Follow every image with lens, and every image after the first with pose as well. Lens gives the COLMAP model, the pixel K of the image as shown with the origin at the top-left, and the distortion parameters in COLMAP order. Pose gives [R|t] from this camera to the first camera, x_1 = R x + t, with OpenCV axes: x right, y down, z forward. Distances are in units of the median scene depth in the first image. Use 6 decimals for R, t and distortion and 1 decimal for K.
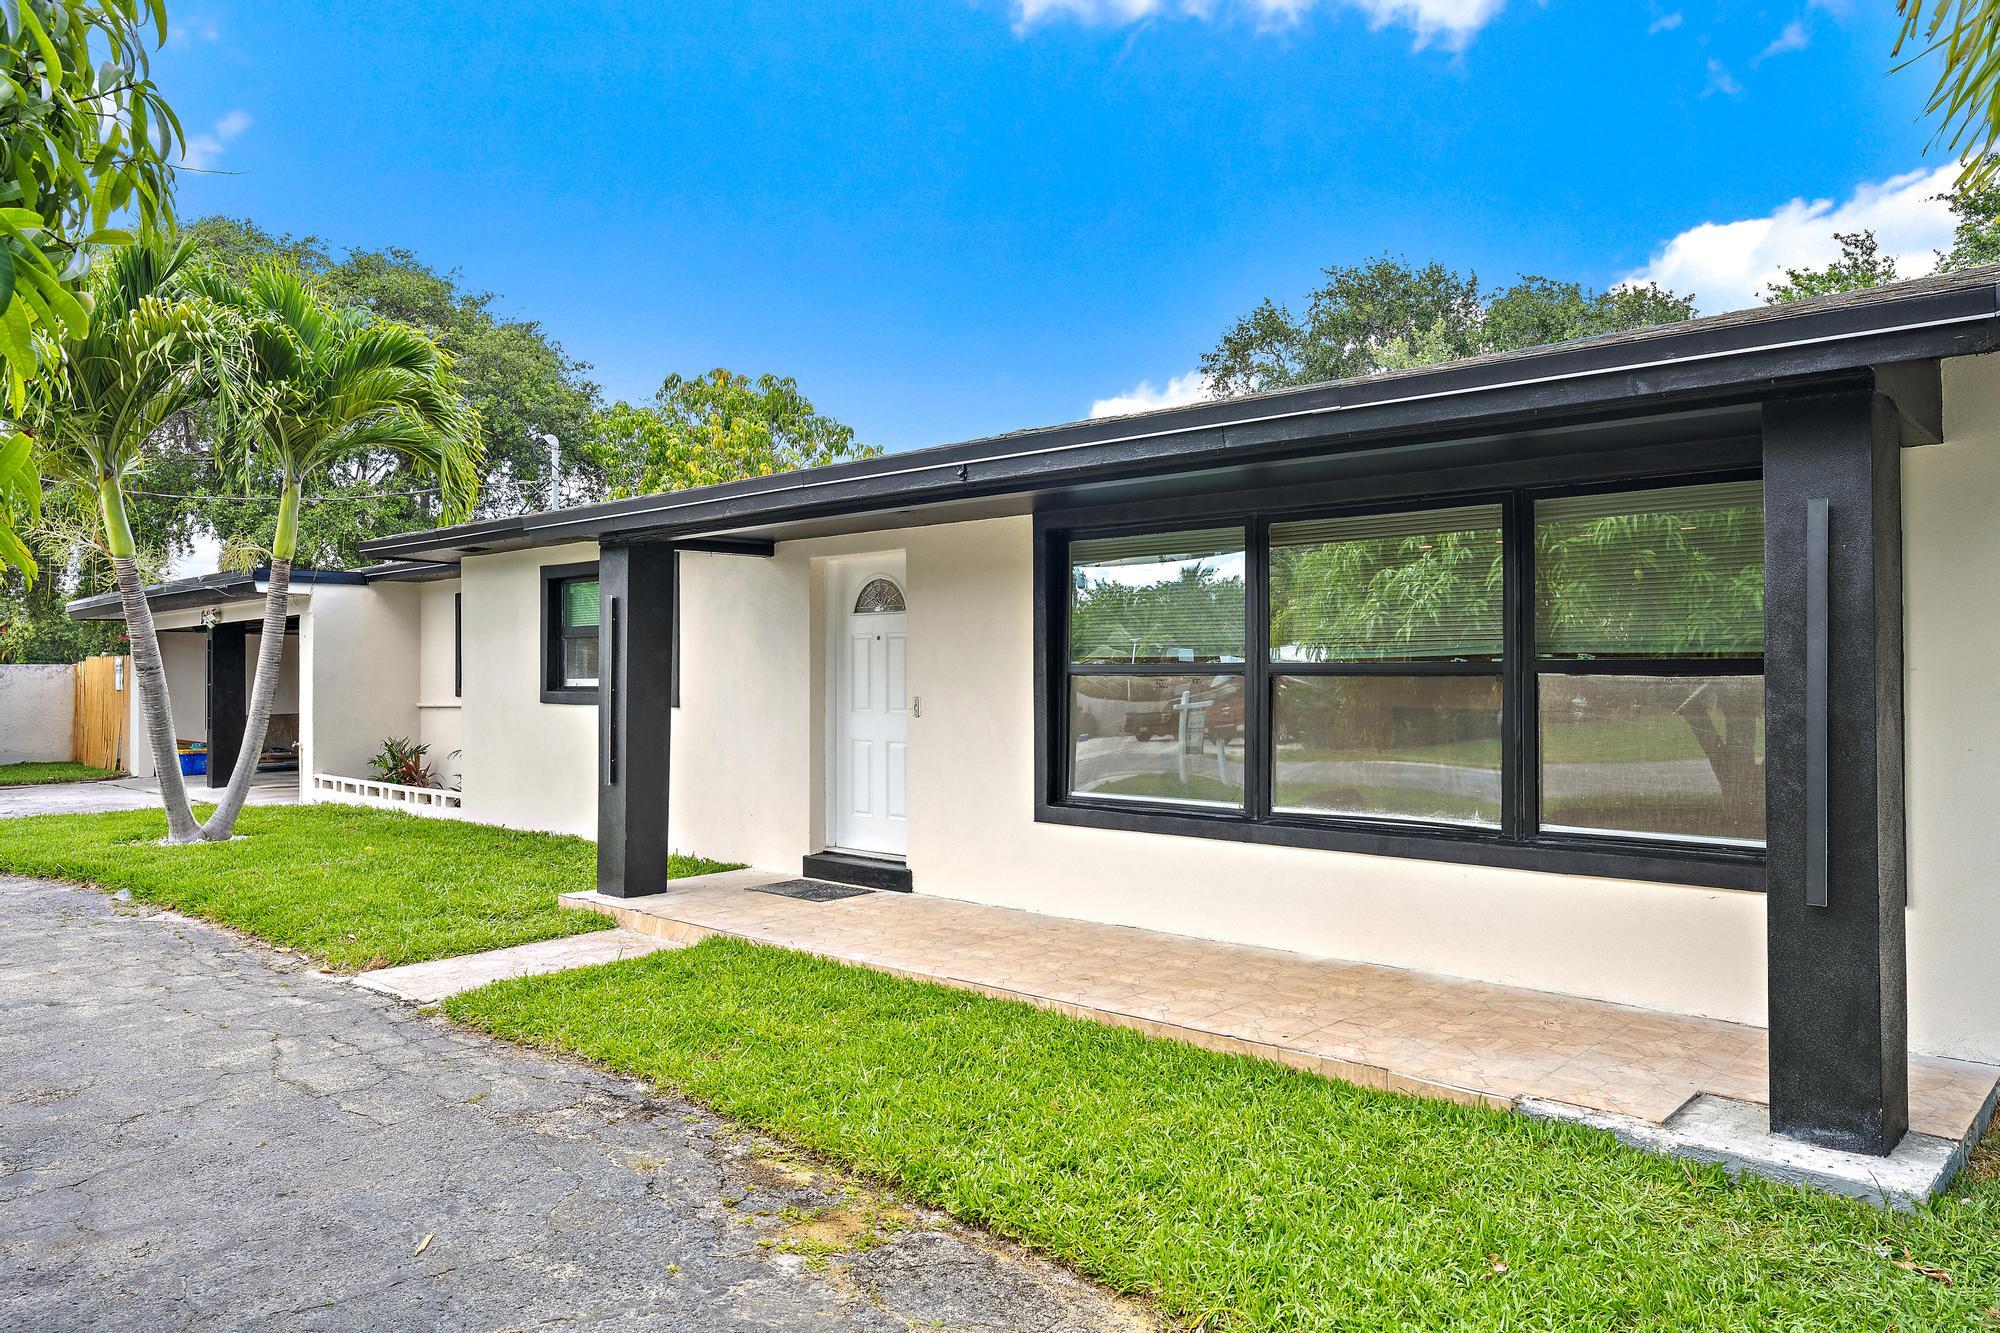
lens RADIAL K [[1342.0, 0, 1005.0], [0, 1342.0, 667.2], [0, 0, 1]] dist [-0.003613, -0.003970]
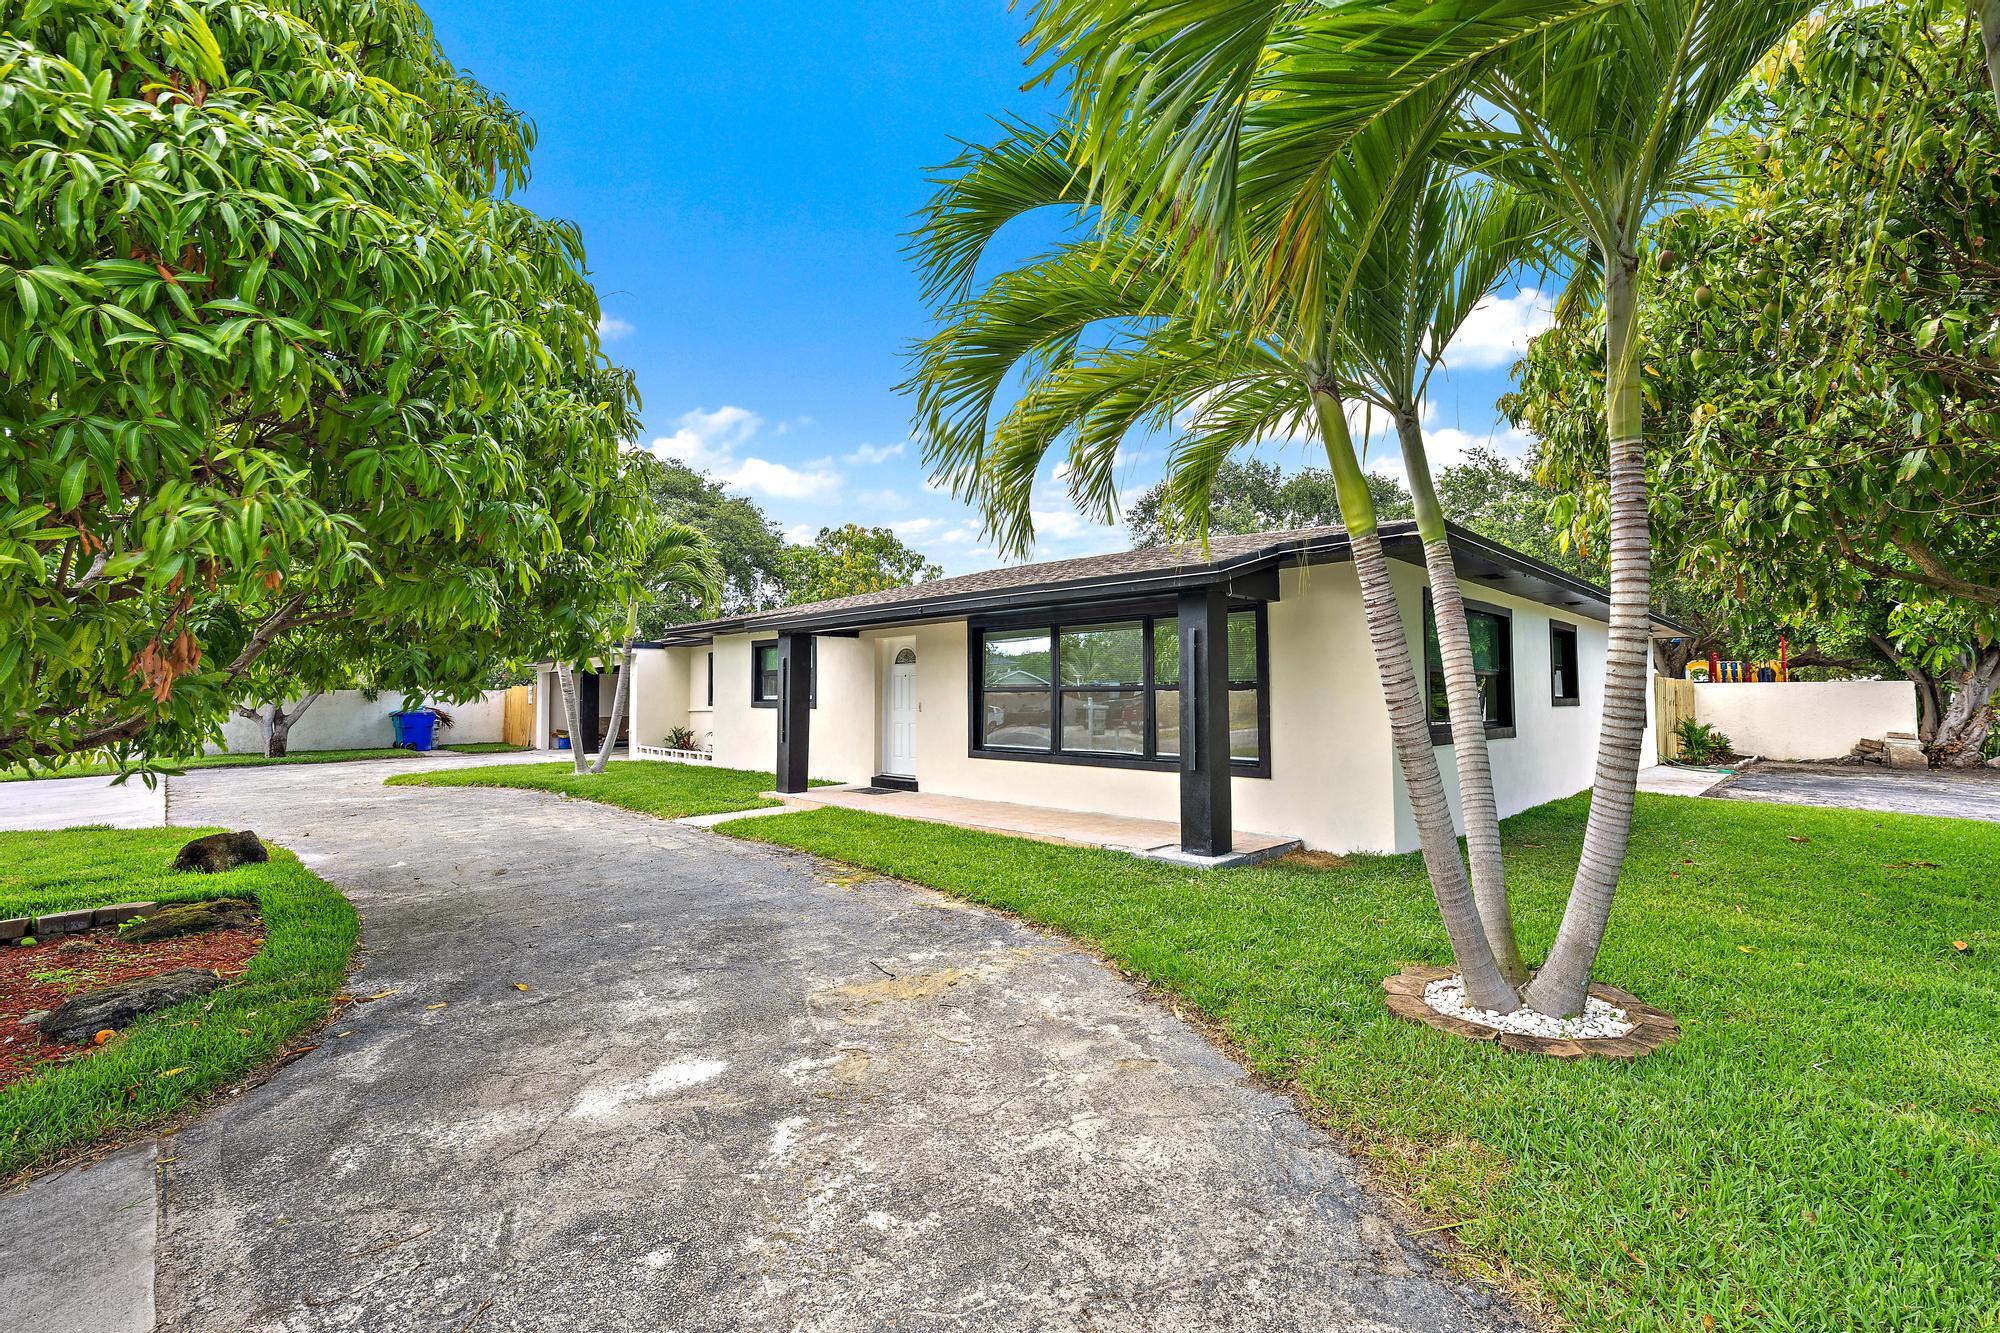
lens RADIAL K [[845.3, 0, 993.6], [0, 845.3, 664.4], [0, 0, 1]] dist [-0.001241, -0.000003]
pose [[0.998596, -0.004227, -0.052806, 0.115799], [0.002506, 0.999465, -0.032613, 0.004624], [0.052916, 0.032435, 0.998072, -0.341448]]
